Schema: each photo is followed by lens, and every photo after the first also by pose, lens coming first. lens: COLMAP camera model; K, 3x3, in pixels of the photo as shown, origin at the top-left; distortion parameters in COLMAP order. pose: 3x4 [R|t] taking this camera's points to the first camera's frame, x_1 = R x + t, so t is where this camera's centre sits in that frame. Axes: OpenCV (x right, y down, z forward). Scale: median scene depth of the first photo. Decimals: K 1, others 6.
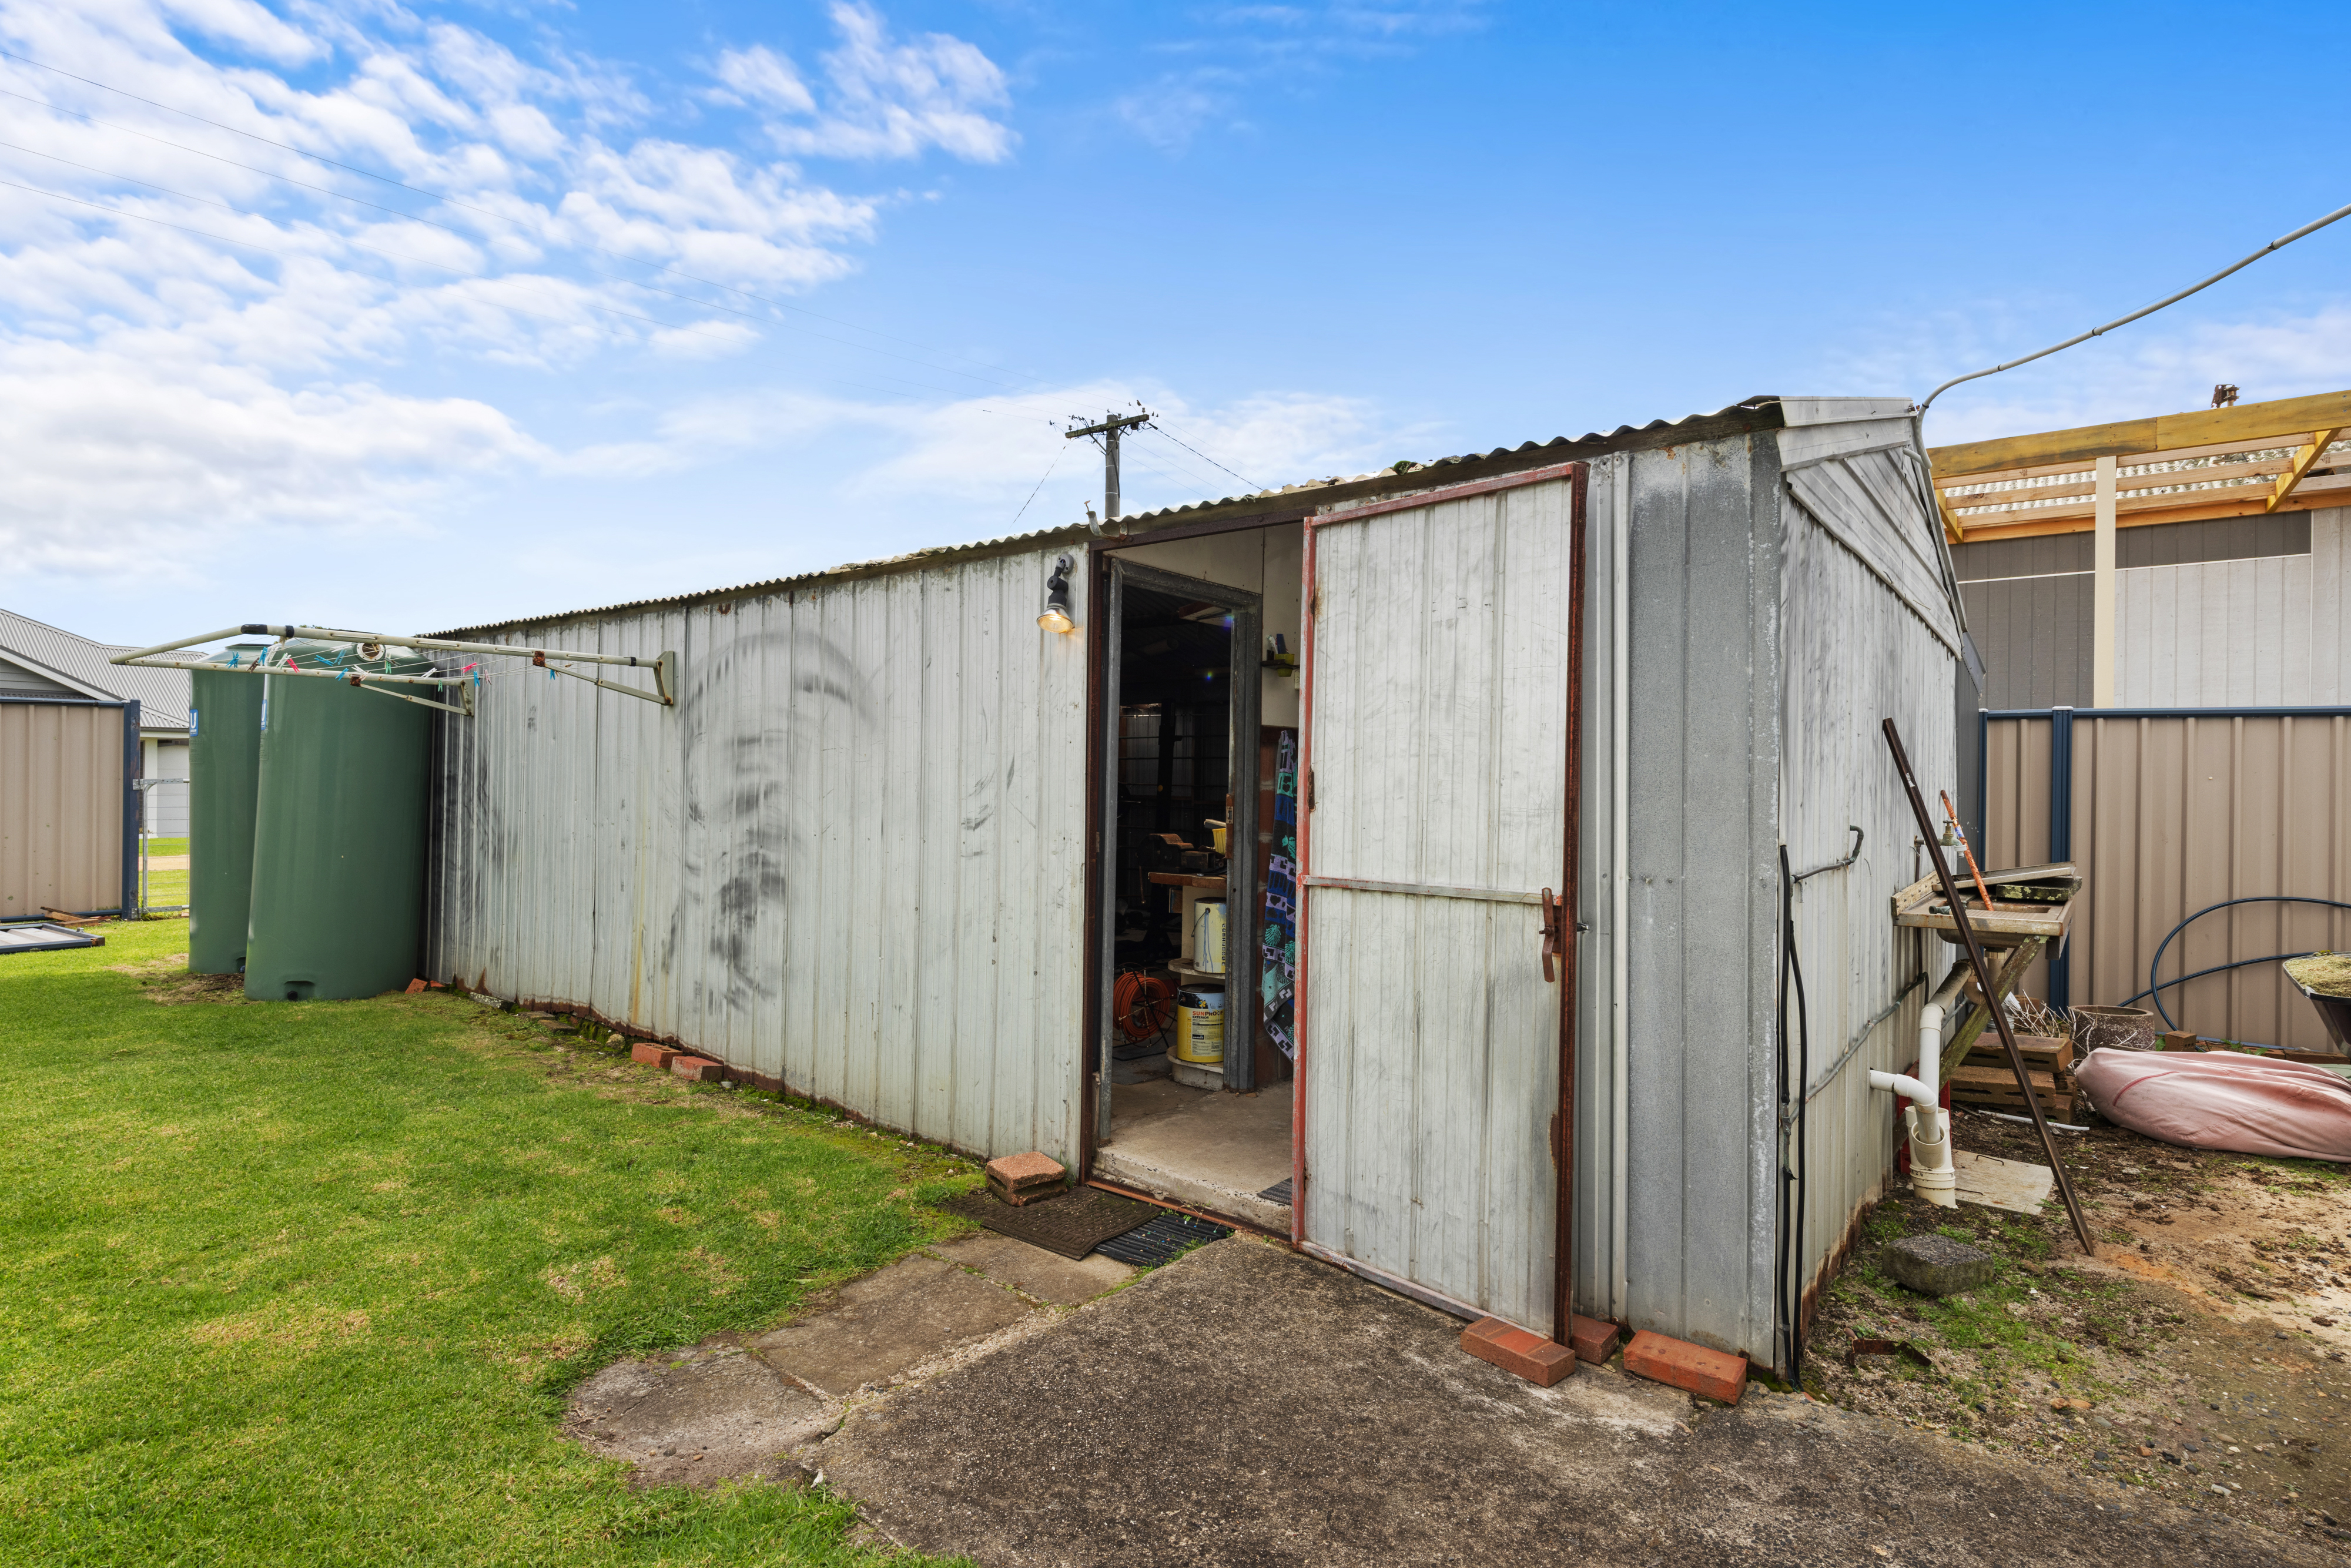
lens RADIAL K [[1192.2, 0, 1173.9], [0, 1192.2, 794.3], [0, 0, 1]] dist [0.040211, 0.000208]
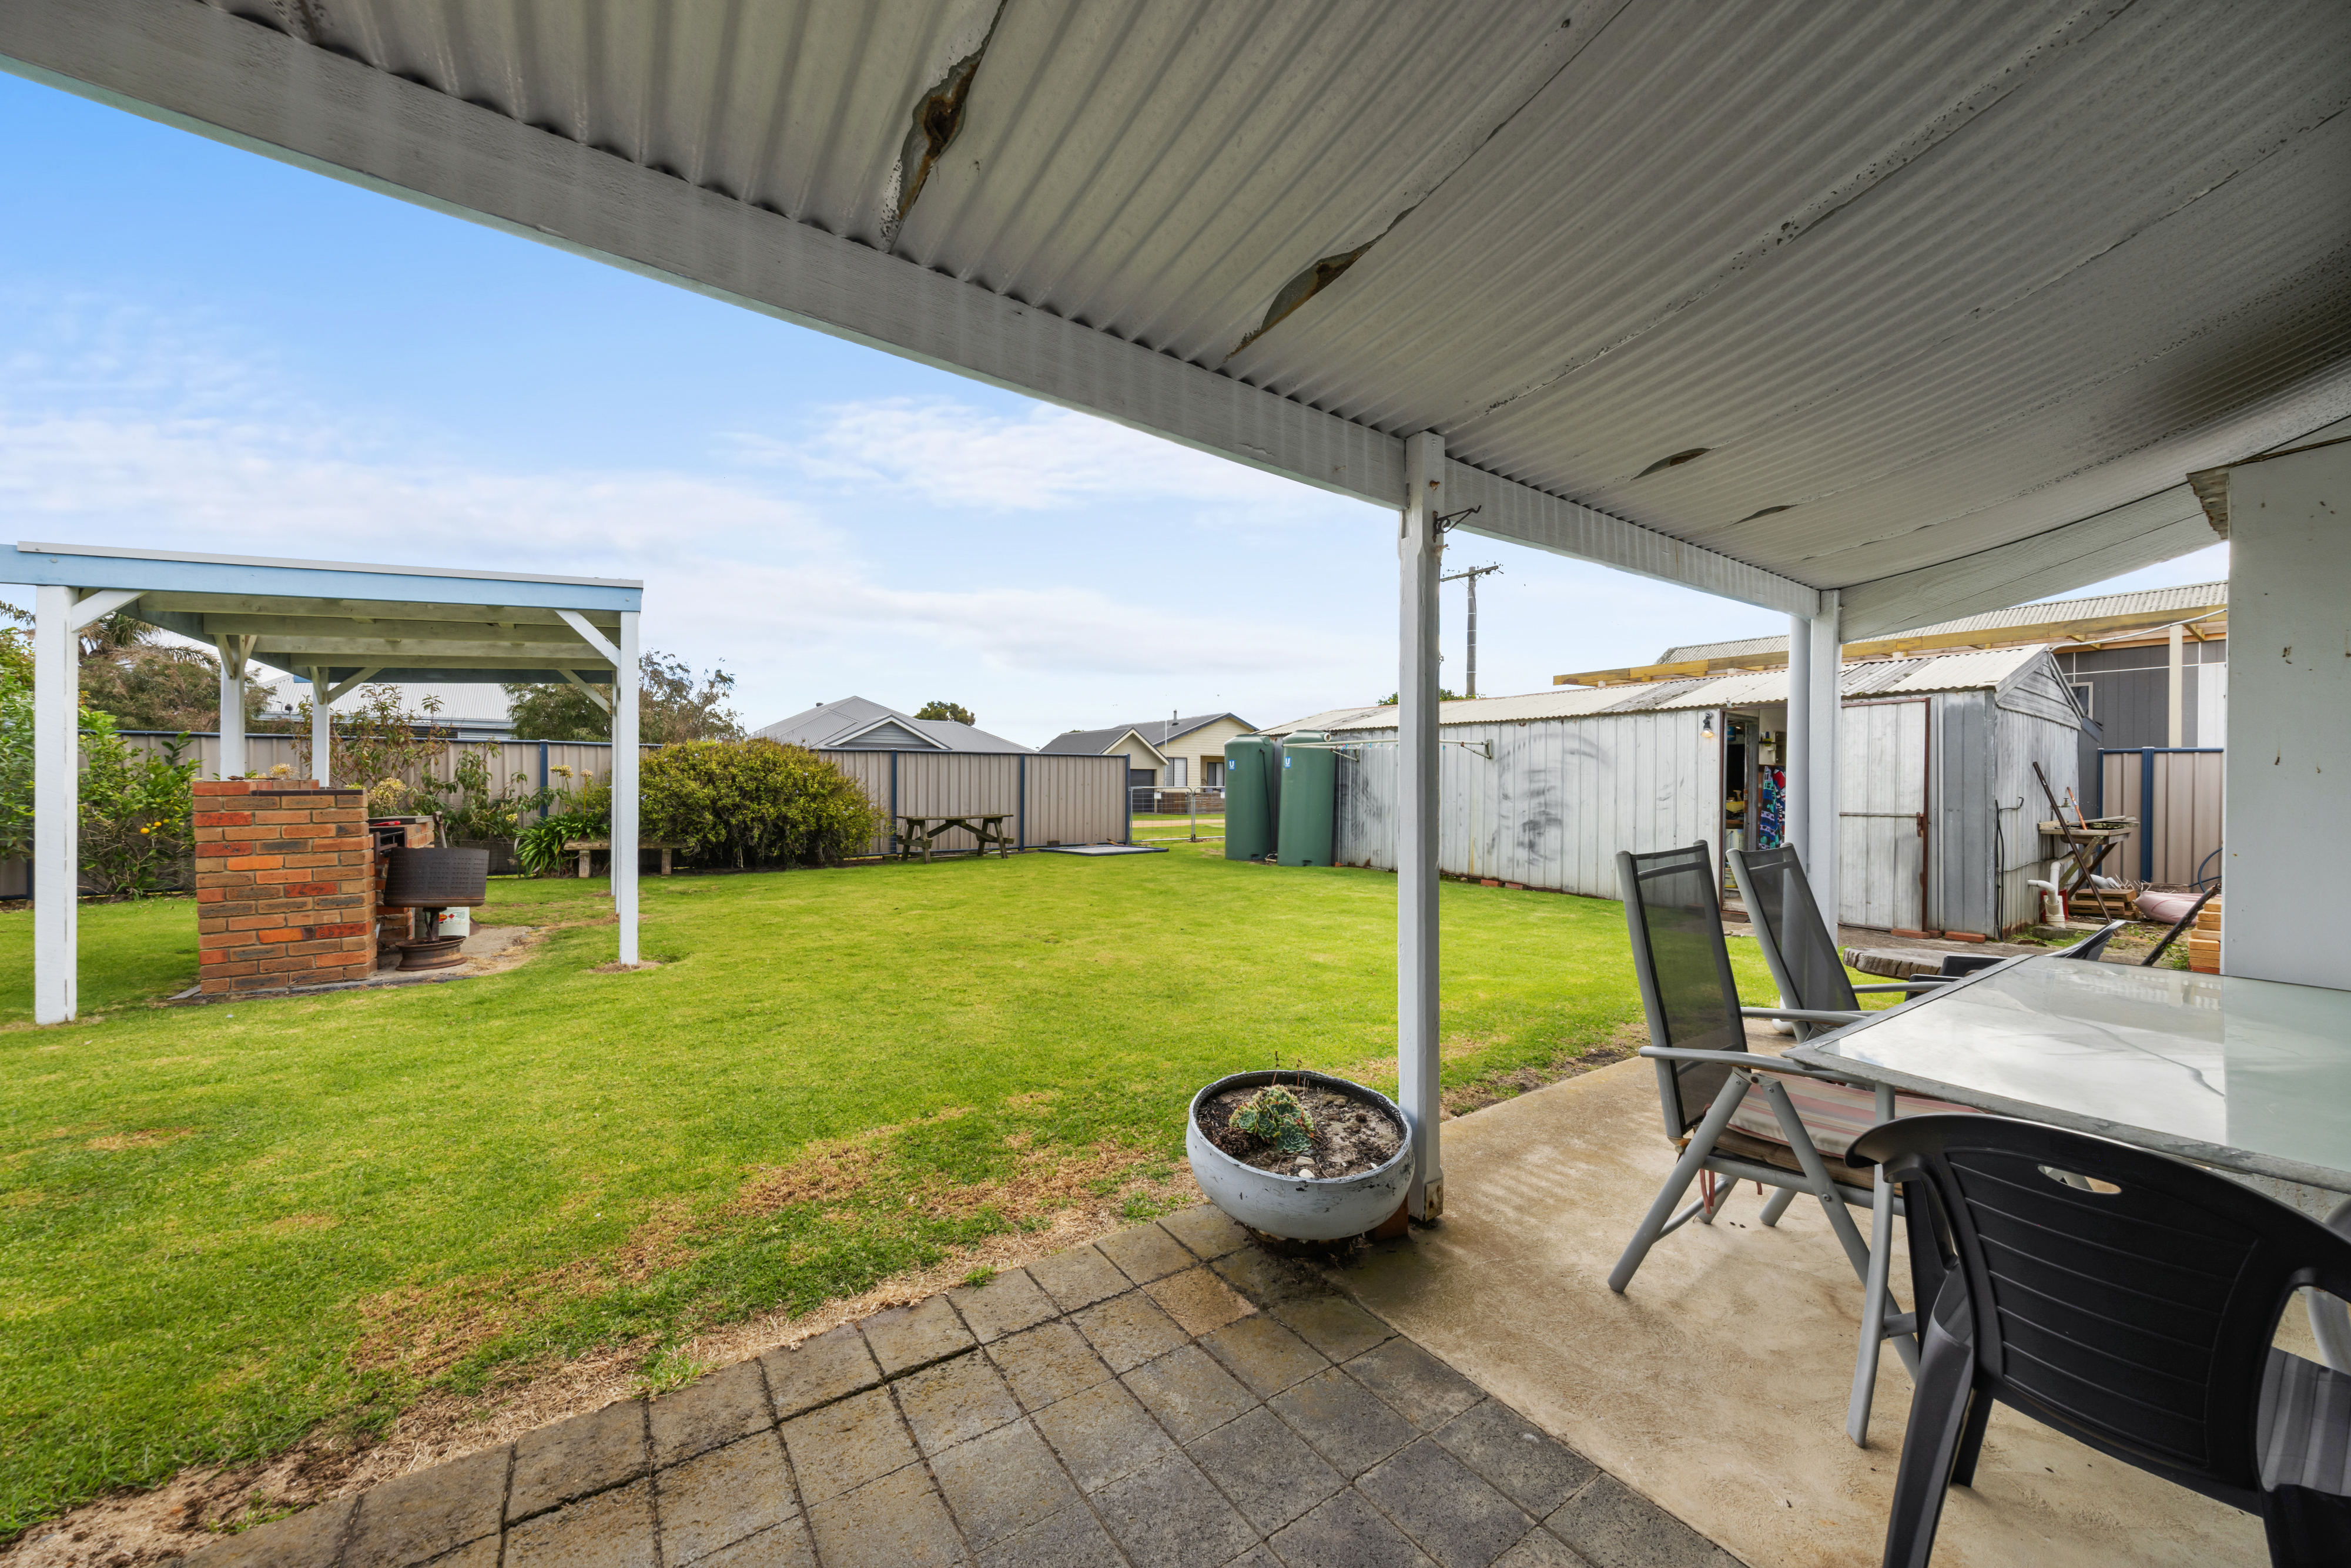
lens RADIAL K [[826.5, 0, 1173.2], [0, 826.5, 790.4], [0, 0, 1]] dist [0.000339, 0.000136]
pose [[0.957163, -0.002951, -0.289536, -0.666506], [0.000649, 0.999967, -0.008046, 0.017483], [0.289550, 0.007514, 0.957133, -1.222291]]
